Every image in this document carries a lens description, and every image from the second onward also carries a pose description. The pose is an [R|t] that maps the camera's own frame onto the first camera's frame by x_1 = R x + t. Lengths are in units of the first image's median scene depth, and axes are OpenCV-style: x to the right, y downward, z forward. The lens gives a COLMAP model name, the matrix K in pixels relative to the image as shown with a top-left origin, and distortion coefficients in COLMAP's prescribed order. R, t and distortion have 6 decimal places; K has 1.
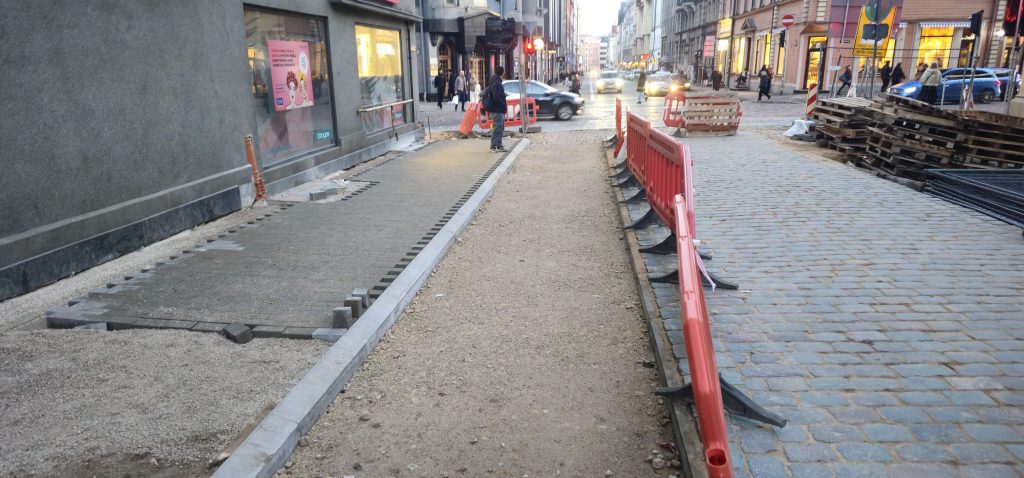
lens RADIAL K [[667.3, 0, 504.3], [0, 667.3, 250.4], [0, 0, 1]] dist [0.050681, -0.046013]
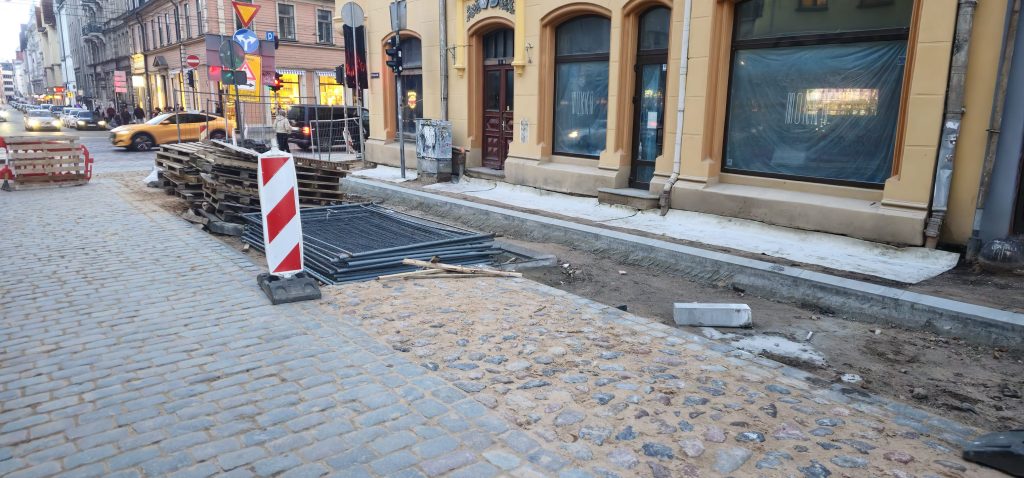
lens RADIAL K [[667.3, 0, 504.3], [0, 667.3, 250.4], [0, 0, 1]] dist [0.050681, -0.046013]
pose [[0.722122, -0.125426, 0.680300, 0.128492], [0.162180, 0.986713, 0.009769, -0.006452], [-0.672486, 0.103277, 0.732869, -0.009040]]
